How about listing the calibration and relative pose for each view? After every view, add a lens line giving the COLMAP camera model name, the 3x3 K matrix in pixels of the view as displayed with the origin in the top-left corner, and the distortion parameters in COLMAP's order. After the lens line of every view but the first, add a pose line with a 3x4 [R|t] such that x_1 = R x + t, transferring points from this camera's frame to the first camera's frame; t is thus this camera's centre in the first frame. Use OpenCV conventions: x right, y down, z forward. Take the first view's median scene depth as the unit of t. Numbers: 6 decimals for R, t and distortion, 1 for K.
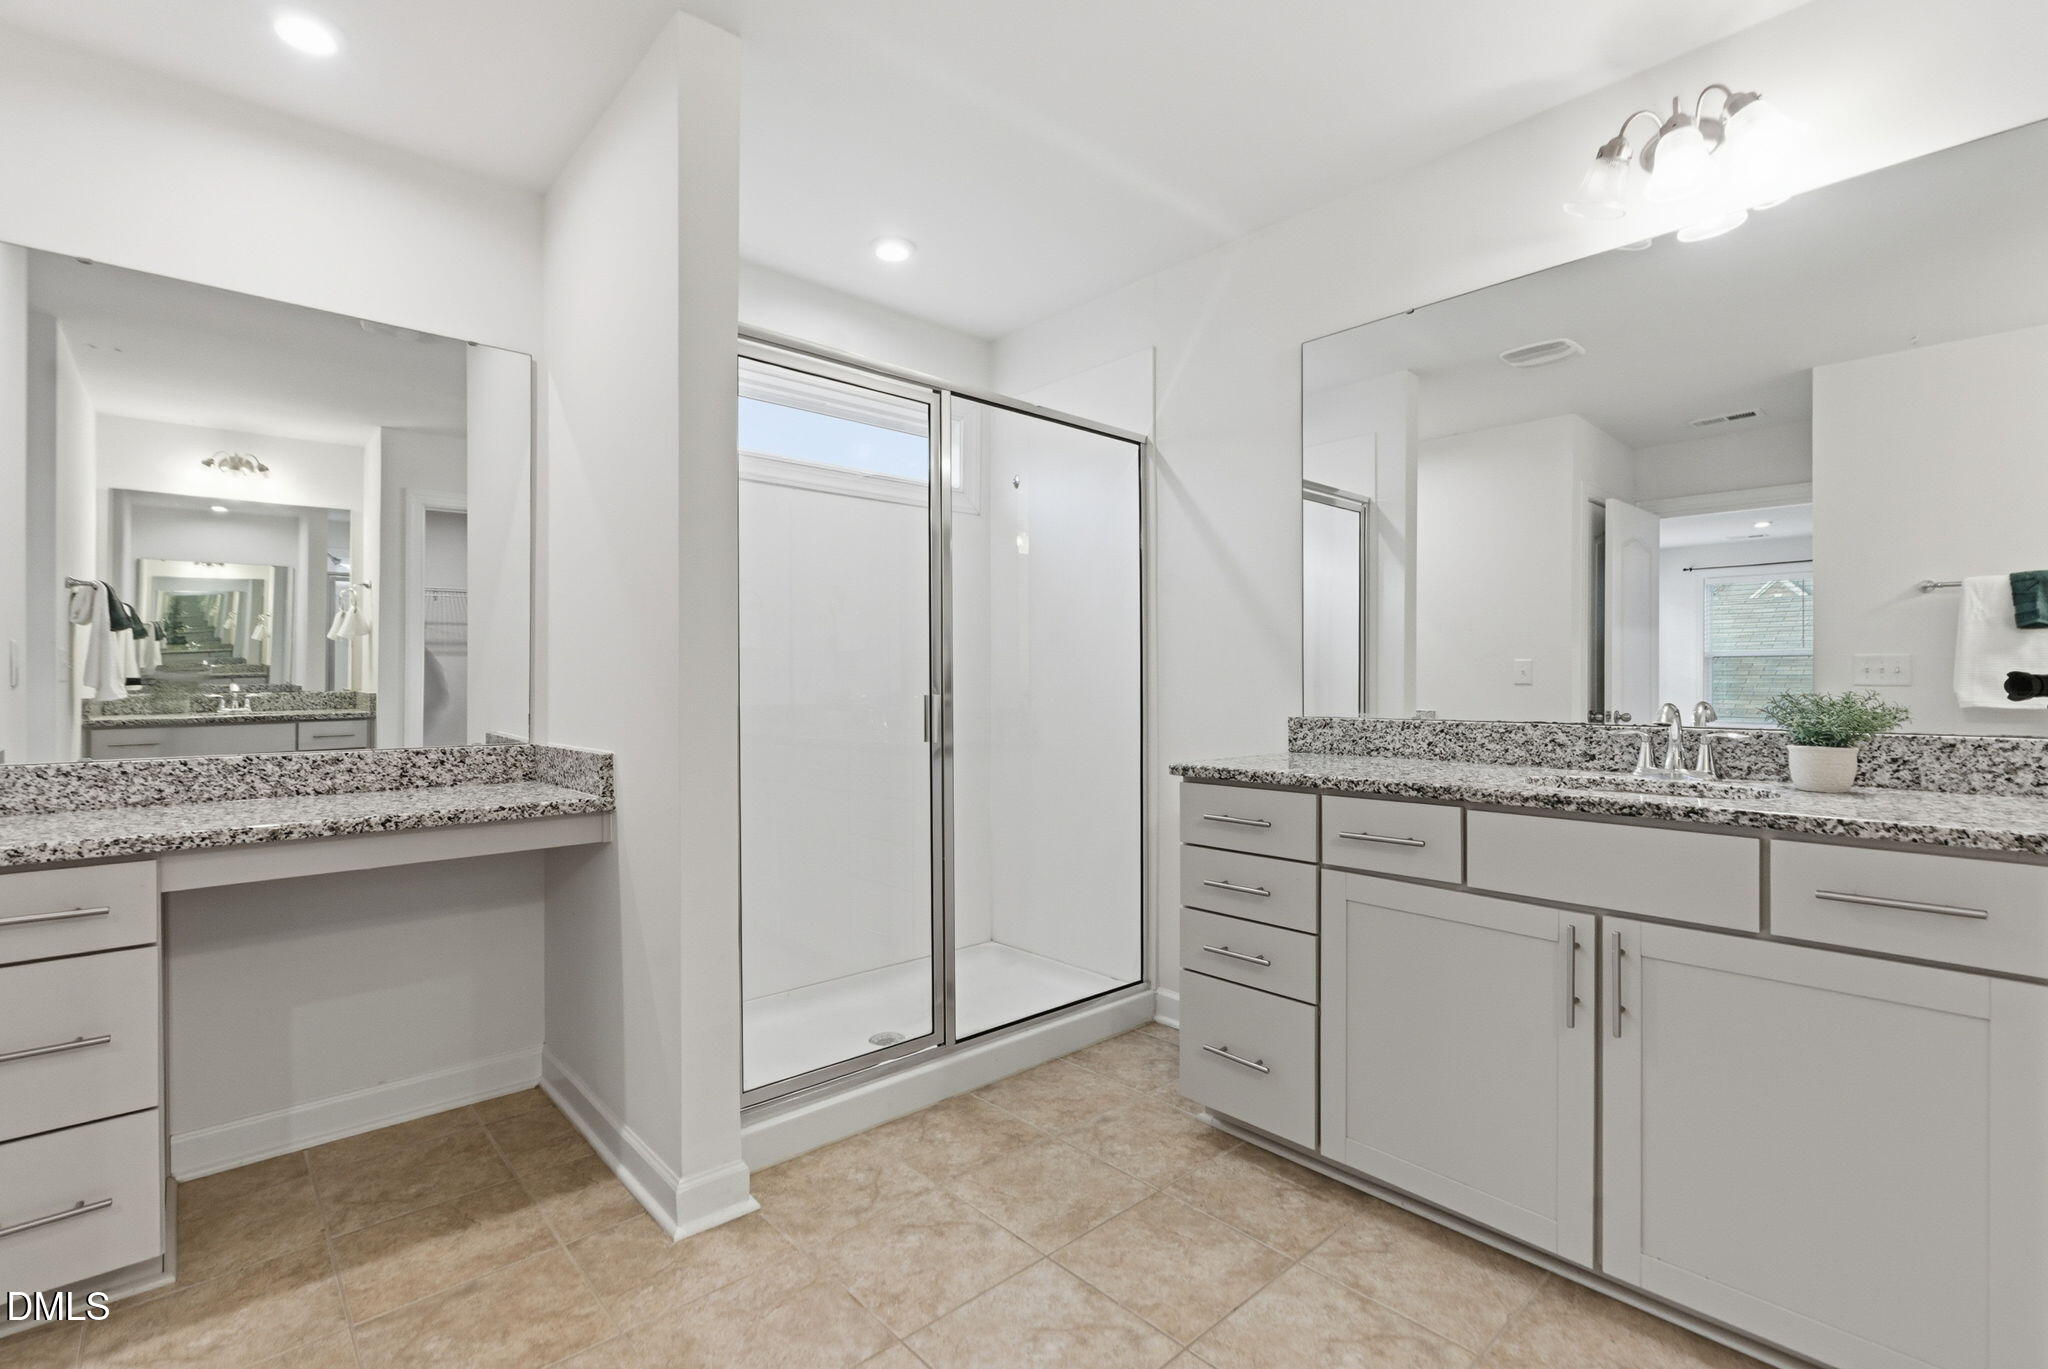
lens RADIAL K [[940.6, 0, 1046.9], [0, 940.6, 674.6], [0, 0, 1]] dist [0.000156, 0.000025]
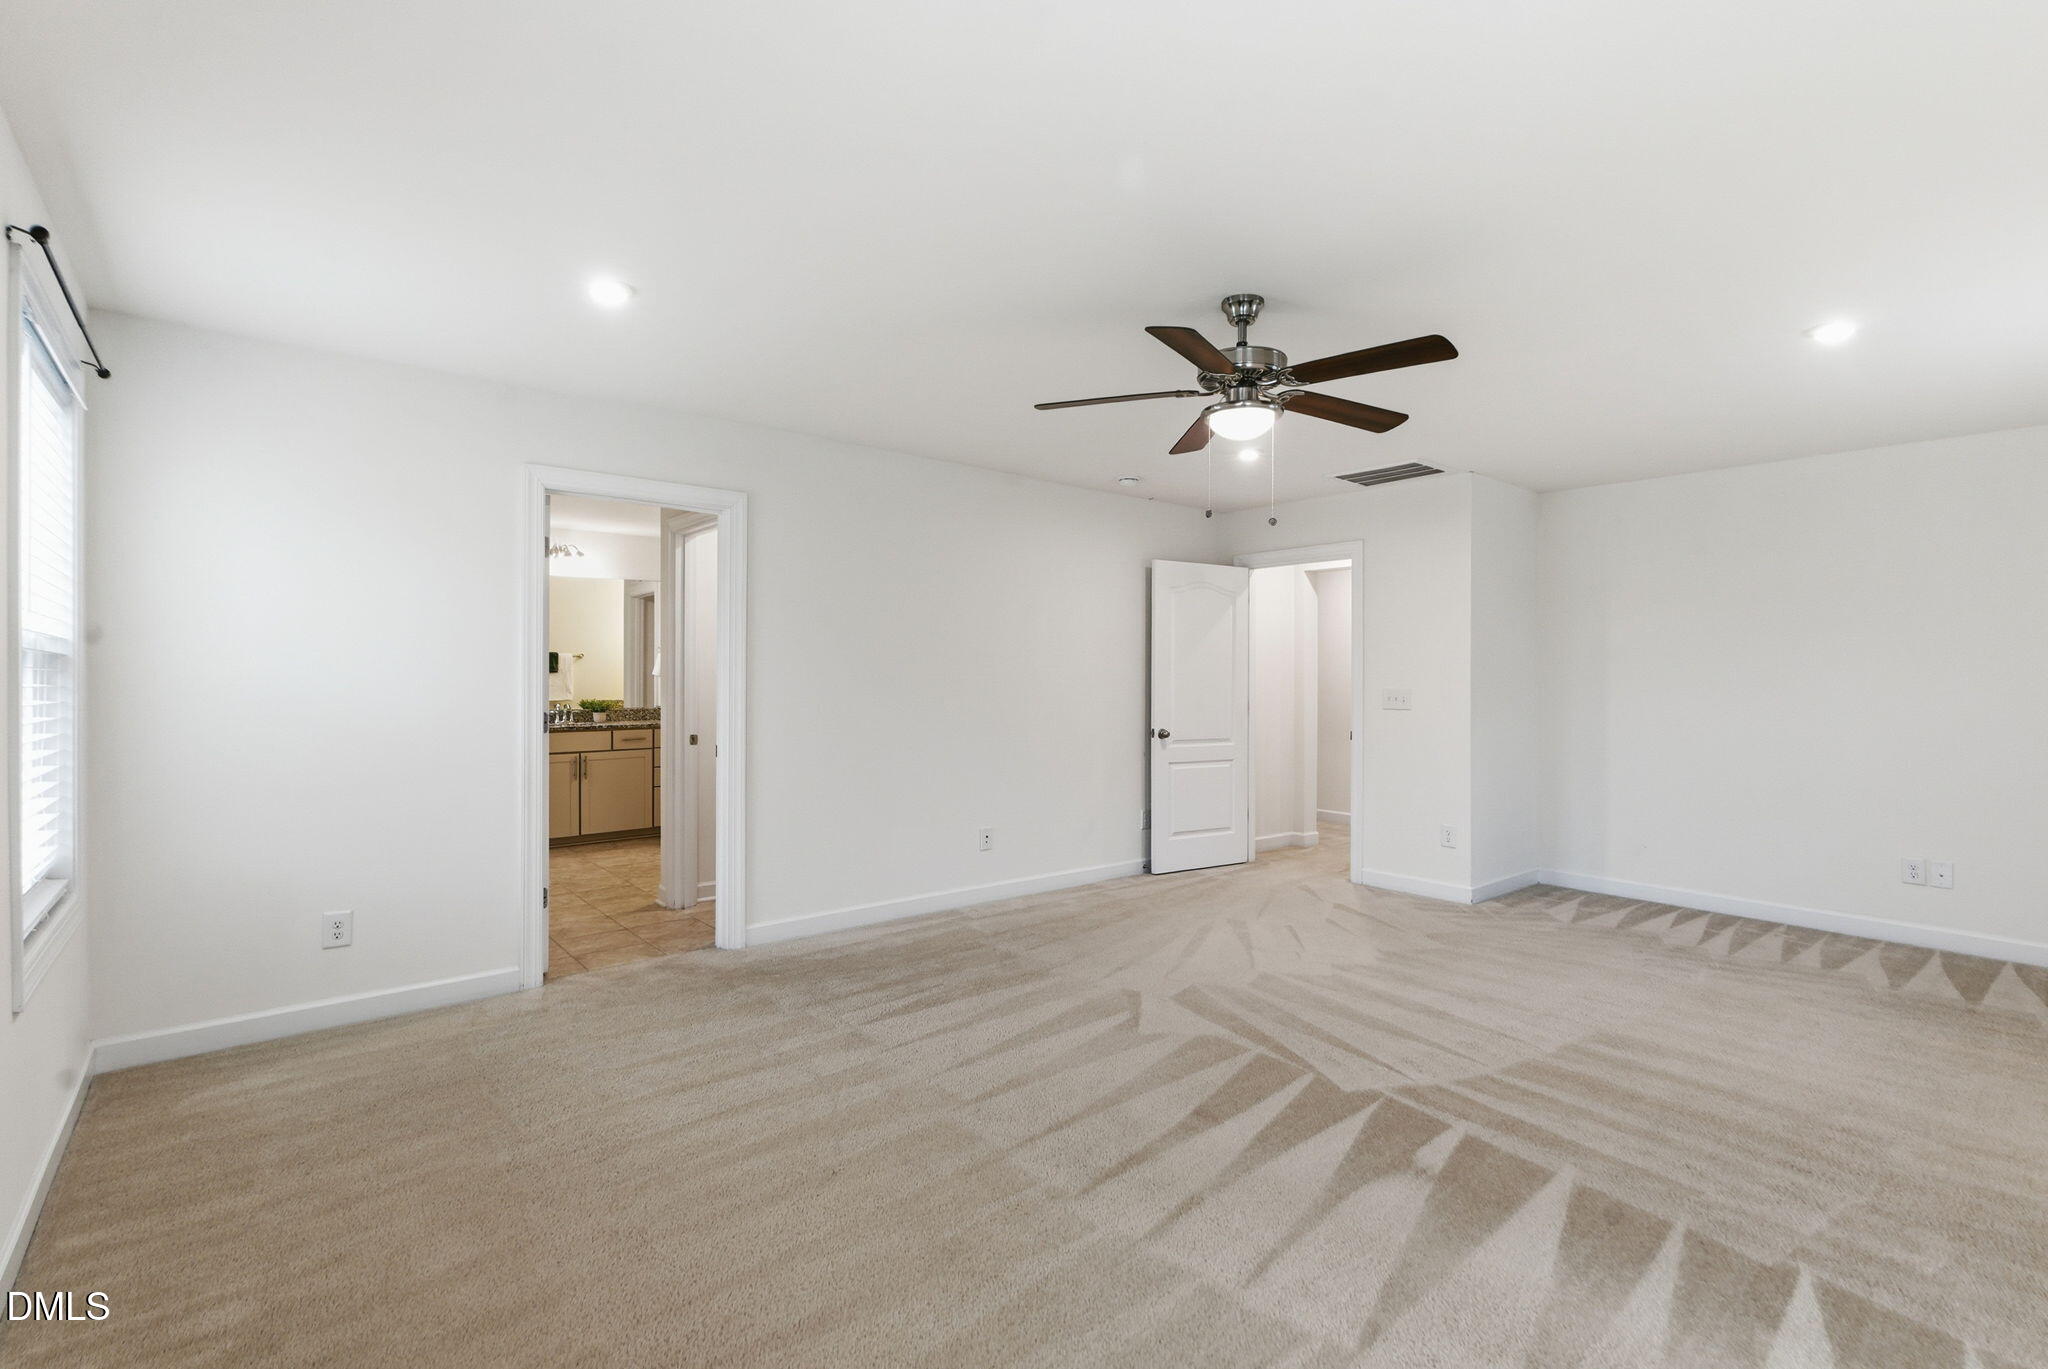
lens RADIAL K [[940.6, 0, 1046.9], [0, 940.6, 674.6], [0, 0, 1]] dist [0.000156, 0.000025]
pose [[0.038325, -0.001604, 0.999264, -3.471433], [-0.006412, 0.999978, 0.001852, -0.119507], [-0.999245, -0.006479, 0.038314, -1.238062]]
